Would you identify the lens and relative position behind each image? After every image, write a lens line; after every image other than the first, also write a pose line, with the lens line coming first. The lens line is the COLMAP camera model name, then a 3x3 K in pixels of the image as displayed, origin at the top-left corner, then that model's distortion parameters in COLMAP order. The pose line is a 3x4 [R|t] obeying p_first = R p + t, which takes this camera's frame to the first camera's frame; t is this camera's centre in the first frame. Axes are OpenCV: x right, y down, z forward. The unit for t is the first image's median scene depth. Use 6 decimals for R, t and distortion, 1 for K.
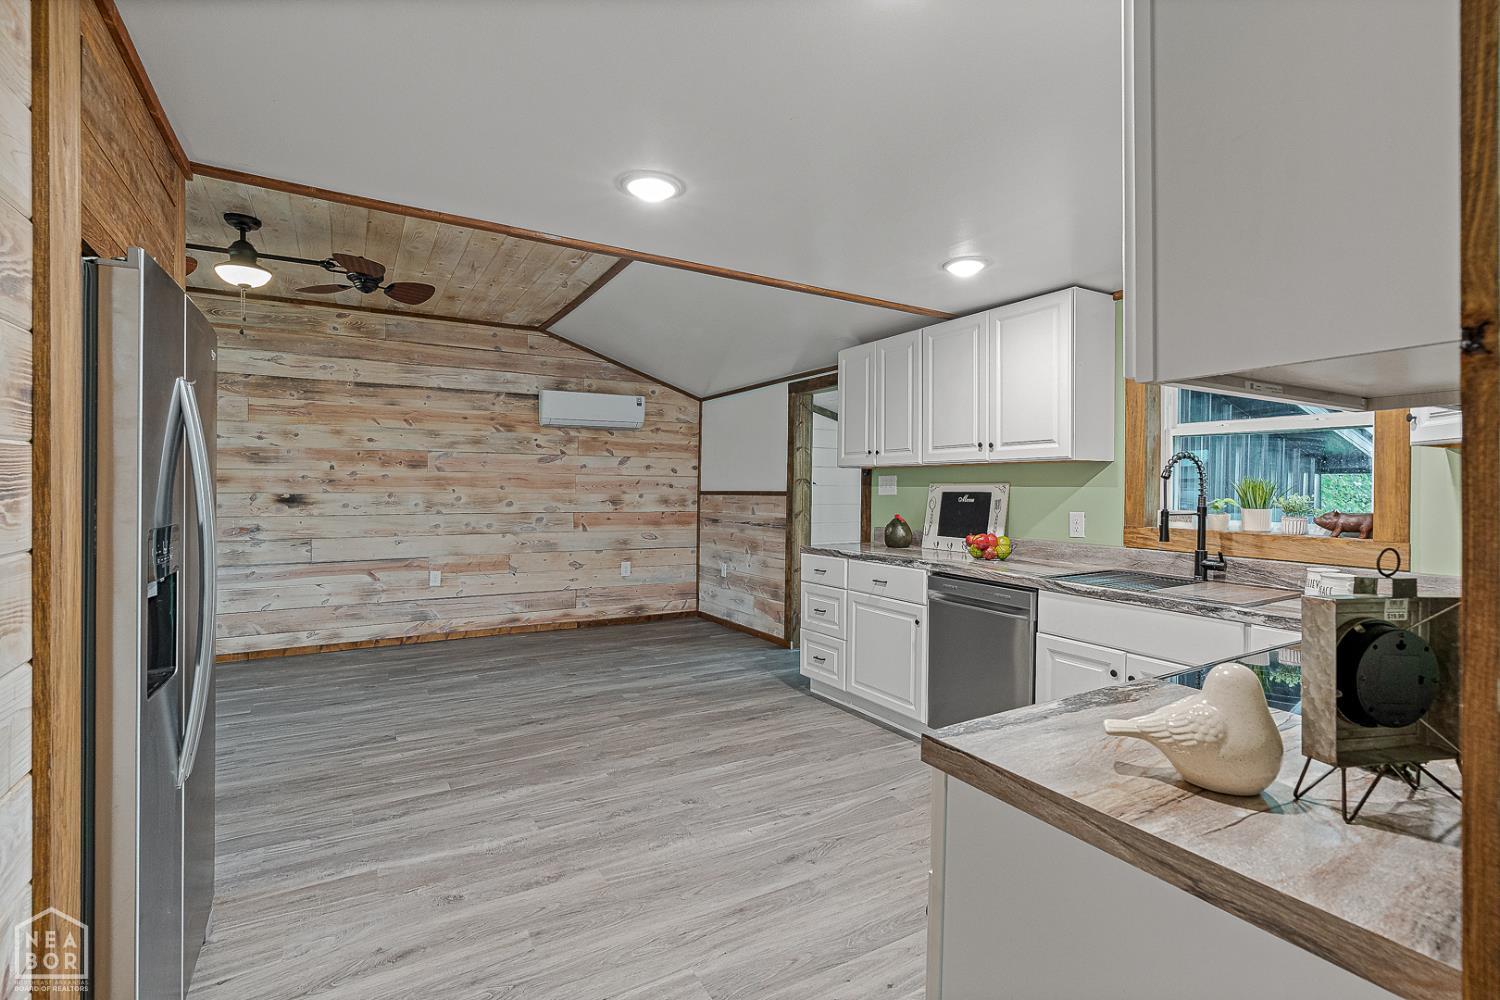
lens RADIAL K [[687.1, 0, 753.7], [0, 687.1, 484.1], [0, 0, 1]] dist [-0.001748, -0.000109]
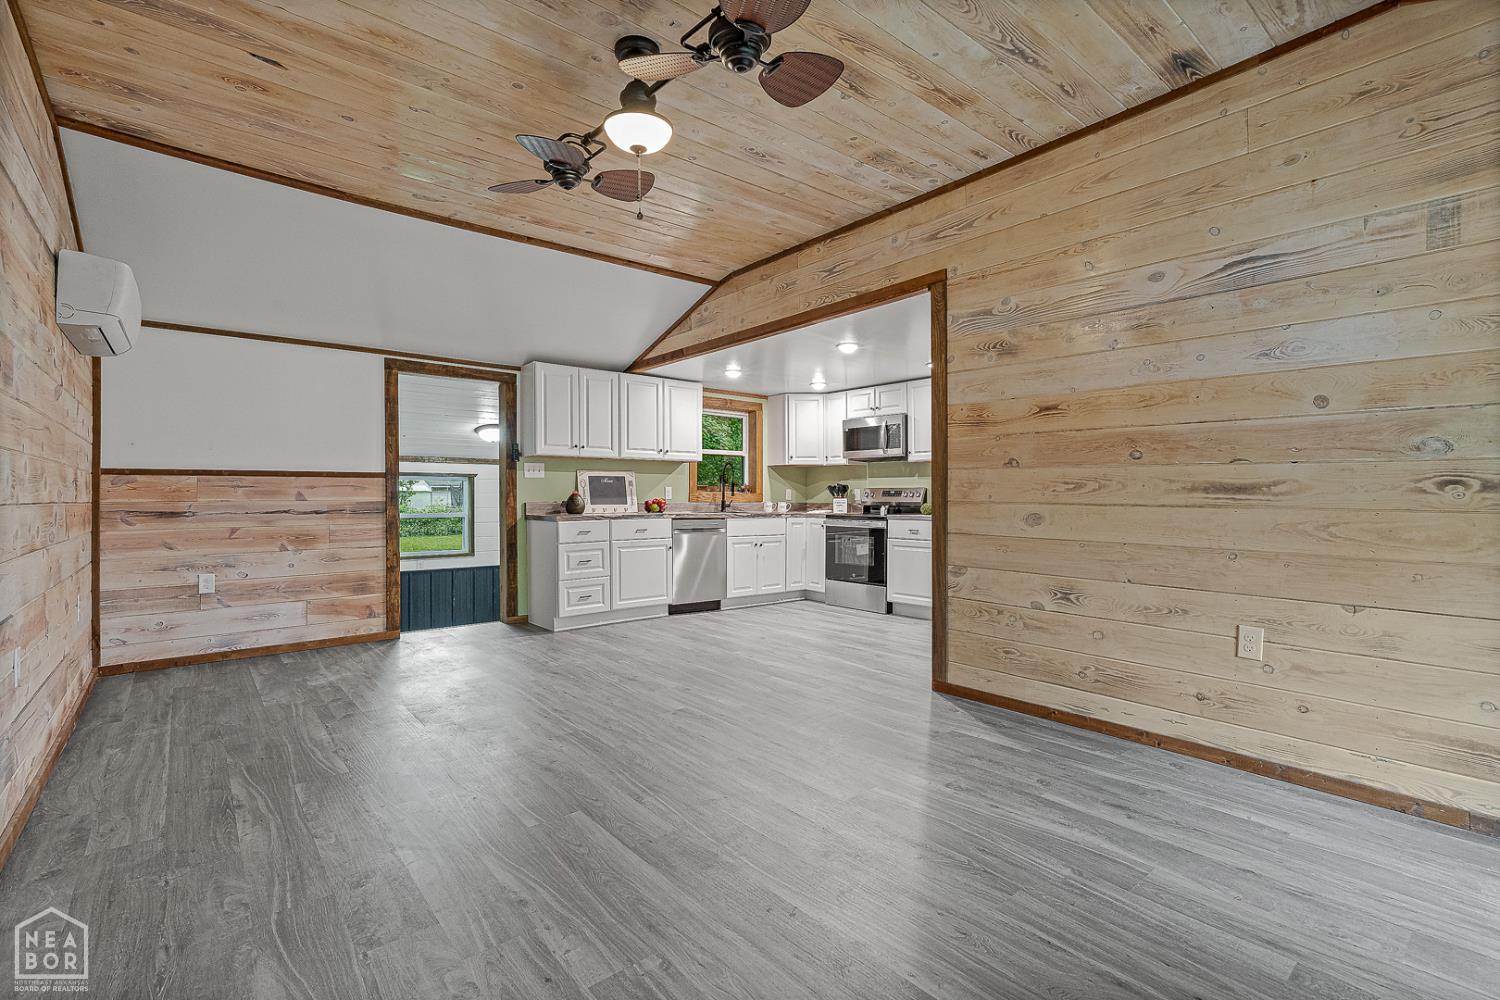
lens RADIAL K [[687.1, 0, 753.7], [0, 687.1, 484.1], [0, 0, 1]] dist [-0.001748, -0.000109]
pose [[-0.168206, 0.010817, 0.985693, -1.340576], [-0.006698, 0.999904, -0.012116, 0.047550], [-0.985729, -0.008640, -0.168117, 0.934580]]
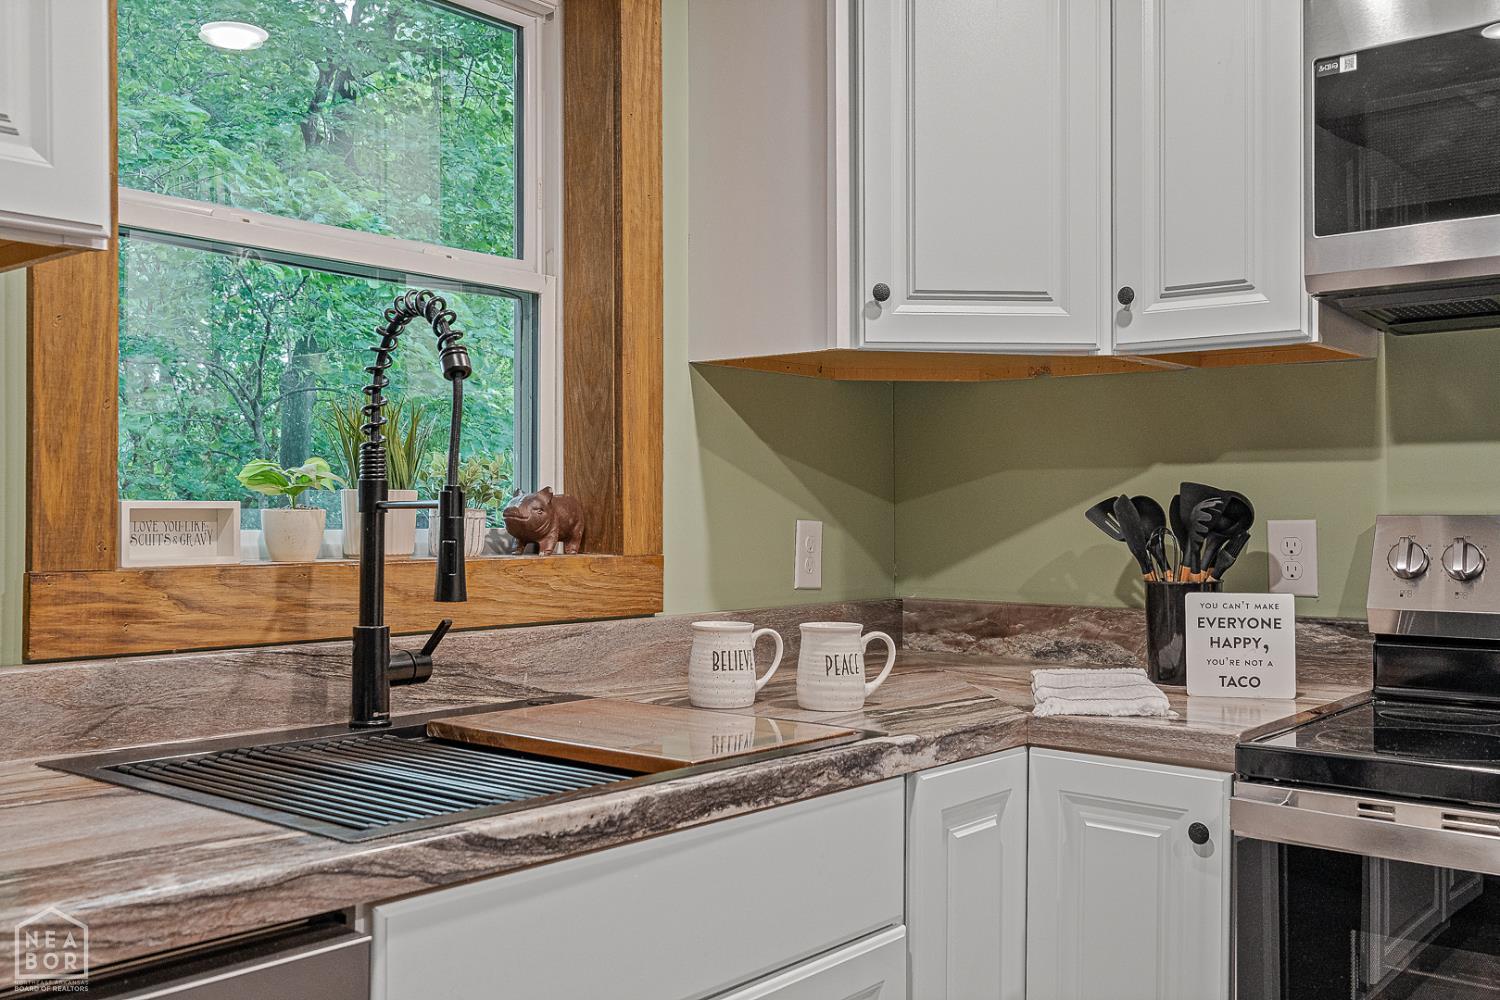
lens RADIAL K [[1424.3, 0, 750.0], [0, 1424.3, 500.0], [0, 0, 1]] dist [0.028523, 0.008133]
pose [[-0.343330, 0.005428, 0.939199, 0.005554], [-0.001051, 0.999980, -0.006164, 0.031637], [-0.939214, -0.003104, -0.343317, 0.750017]]
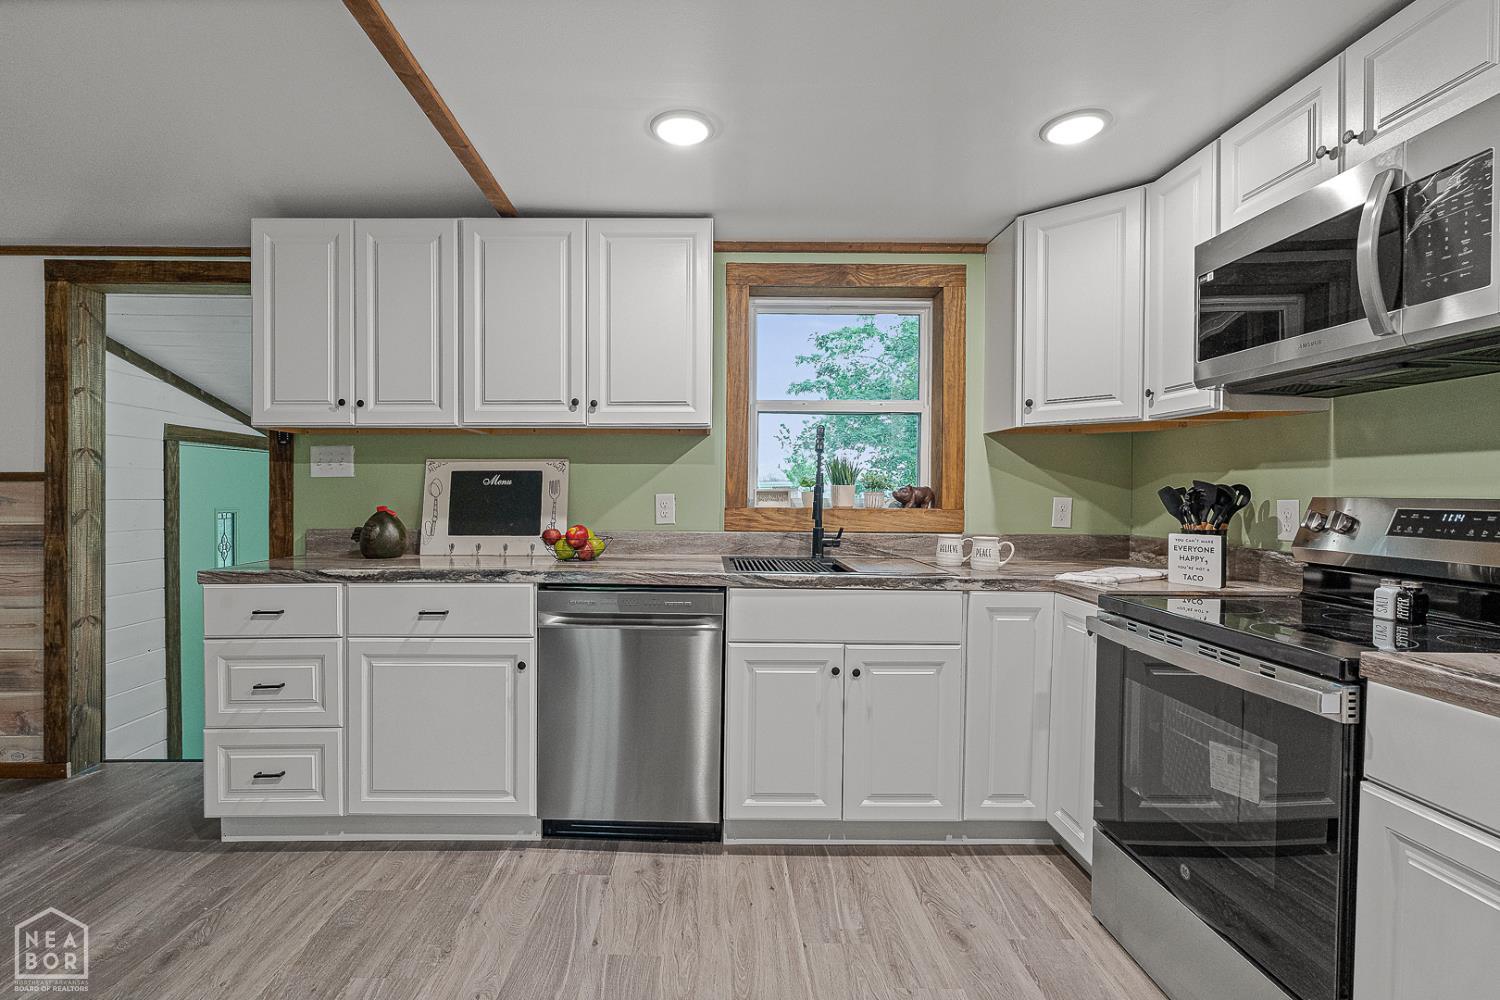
lens RADIAL K [[695.3, 0, 704.9], [0, 695.3, 502.4], [0, 0, 1]] dist [-0.004847, -0.000629]
pose [[0.509154, -0.014611, 0.860551, -0.202535], [-0.003683, 0.999810, 0.019155, 0.029484], [-0.860667, -0.012922, 0.509004, 0.449129]]
